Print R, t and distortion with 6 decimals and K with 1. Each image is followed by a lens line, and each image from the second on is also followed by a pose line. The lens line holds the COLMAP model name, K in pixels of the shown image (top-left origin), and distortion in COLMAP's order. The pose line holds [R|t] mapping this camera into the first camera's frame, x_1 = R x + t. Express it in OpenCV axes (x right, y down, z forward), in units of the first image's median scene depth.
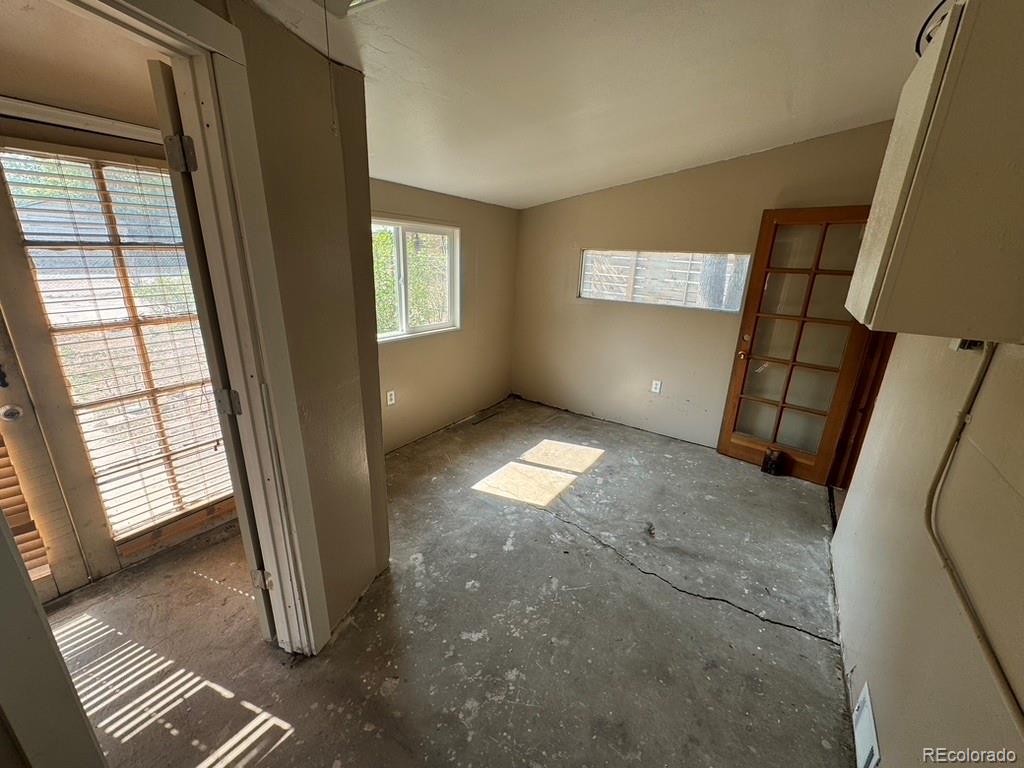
lens RADIAL K [[410.4, 0, 517.8], [0, 410.4, 376.5], [0, 0, 1]] dist [-0.001625, 0.000519]
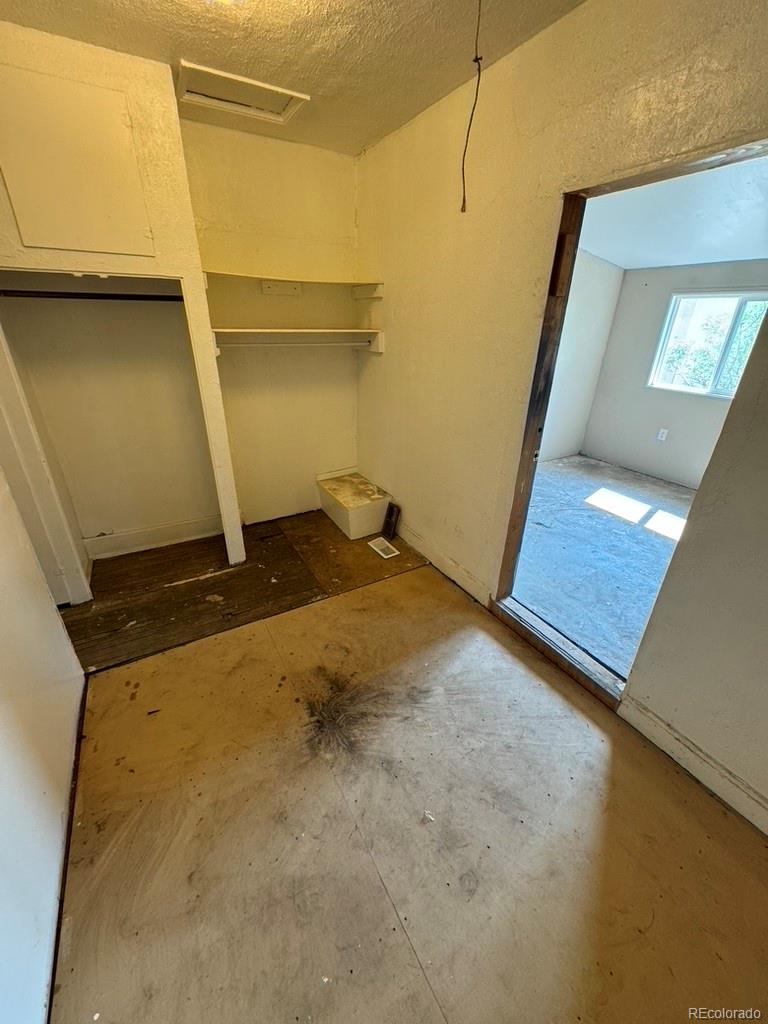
lens RADIAL K [[410.4, 0, 382.3], [0, 410.4, 511.0], [0, 0, 1]] dist [-0.001625, 0.000519]
pose [[-0.446672, 0.335882, -0.829257, 1.641058], [-0.285345, 0.824975, 0.487846, -0.172171], [0.847976, 0.454531, -0.272651, 0.889881]]
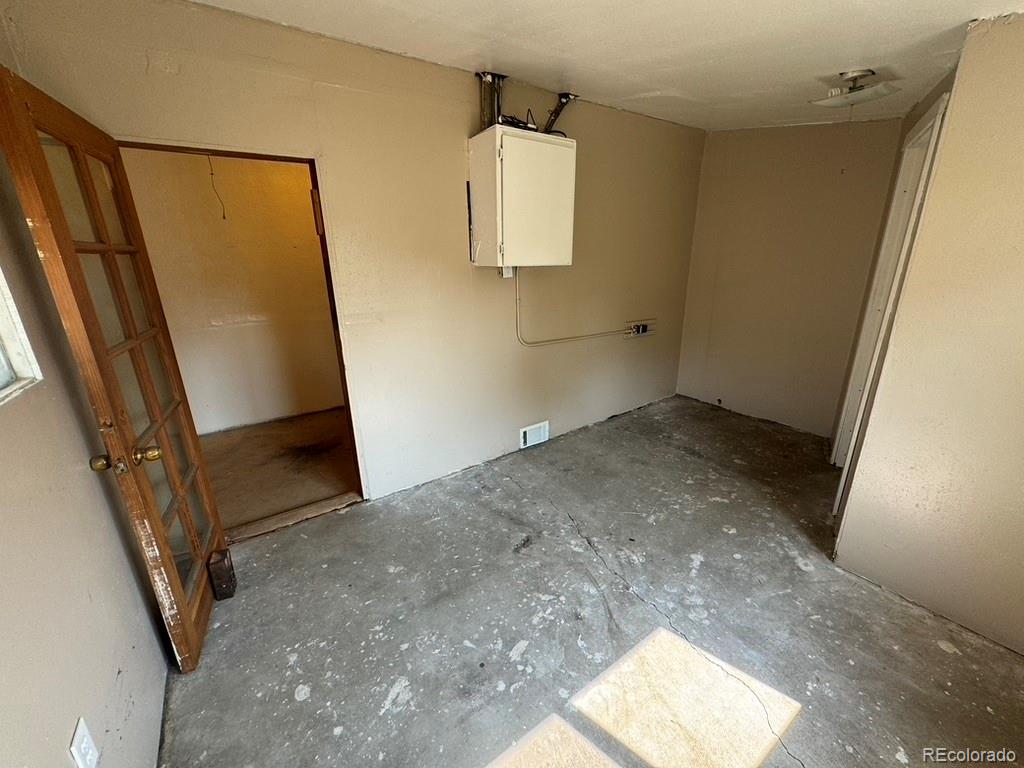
lens RADIAL K [[410.4, 0, 510.1], [0, 410.4, 384.5], [0, 0, 1]] dist [-0.001625, 0.000519]
pose [[-0.925910, -0.128664, 0.355155, 0.078453], [0.093627, 0.832697, 0.545756, -0.391560], [-0.365956, 0.538574, -0.758956, 1.473592]]
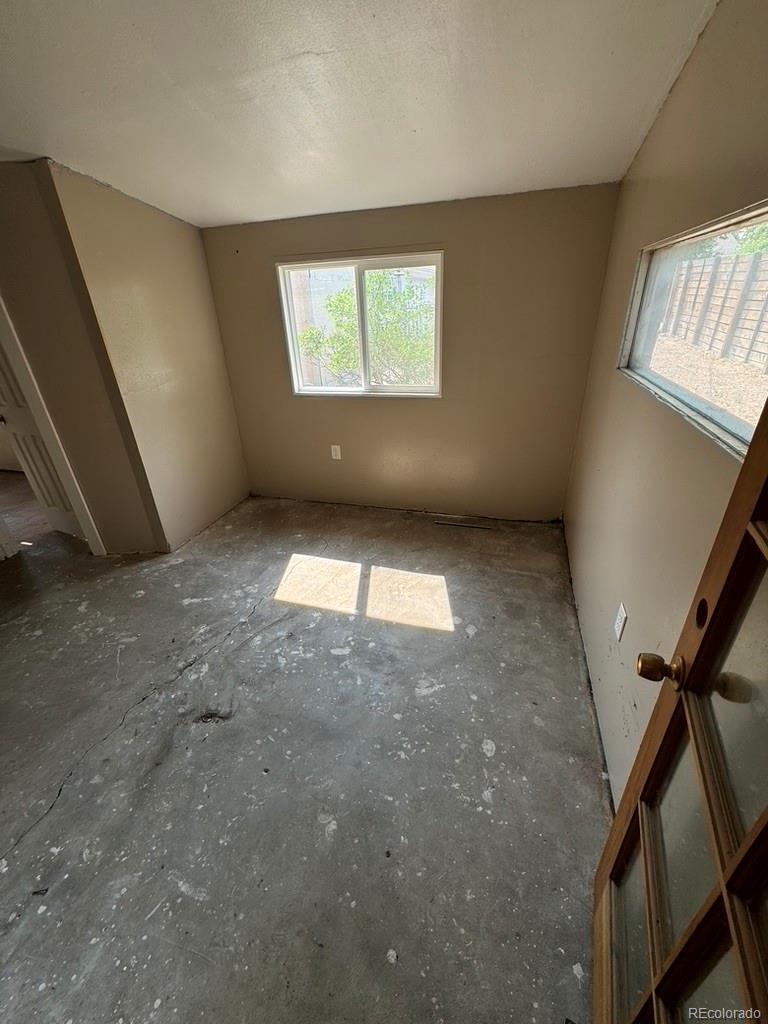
lens RADIAL K [[410.4, 0, 385.7], [0, 410.4, 511.3], [0, 0, 1]] dist [-0.001625, 0.000519]
pose [[0.284745, 0.385439, -0.877700, 0.862825], [-0.215630, 0.917892, 0.333135, -0.230453], [0.934036, 0.094400, 0.344478, 0.985764]]
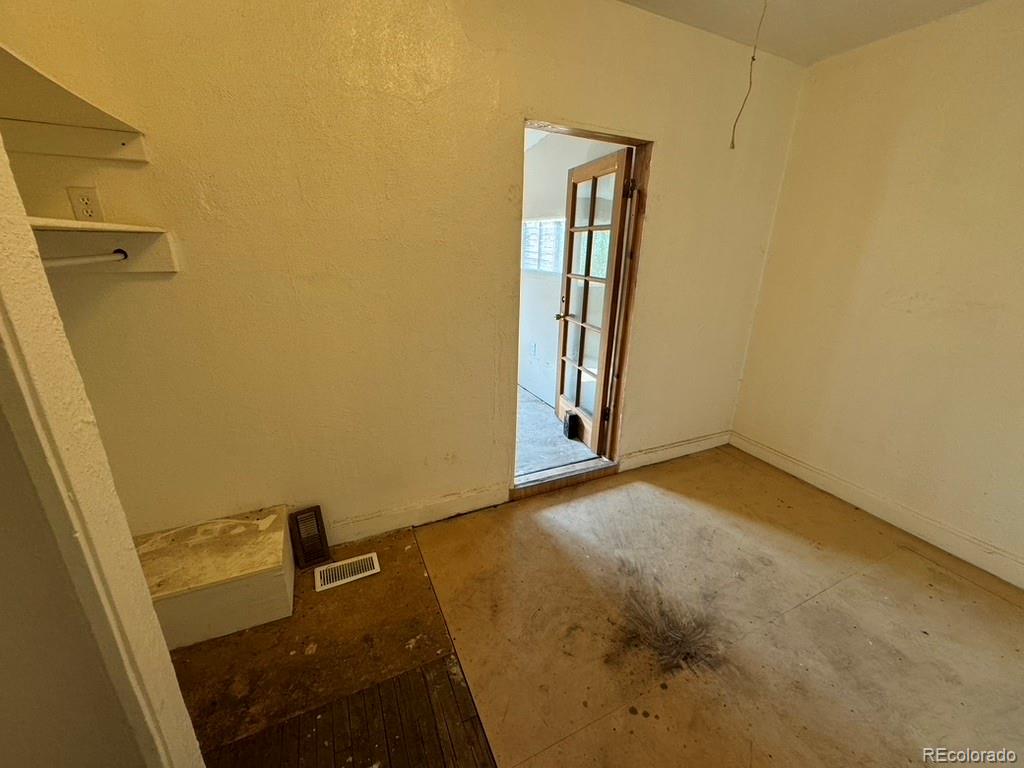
lens RADIAL K [[410.4, 0, 510.5], [0, 410.4, 383.8], [0, 0, 1]] dist [-0.001625, 0.000519]
pose [[0.860955, 0.146254, -0.487203, 1.238322], [-0.135803, 0.989099, 0.056936, 0.089692], [0.490219, 0.017144, 0.871431, 0.080945]]
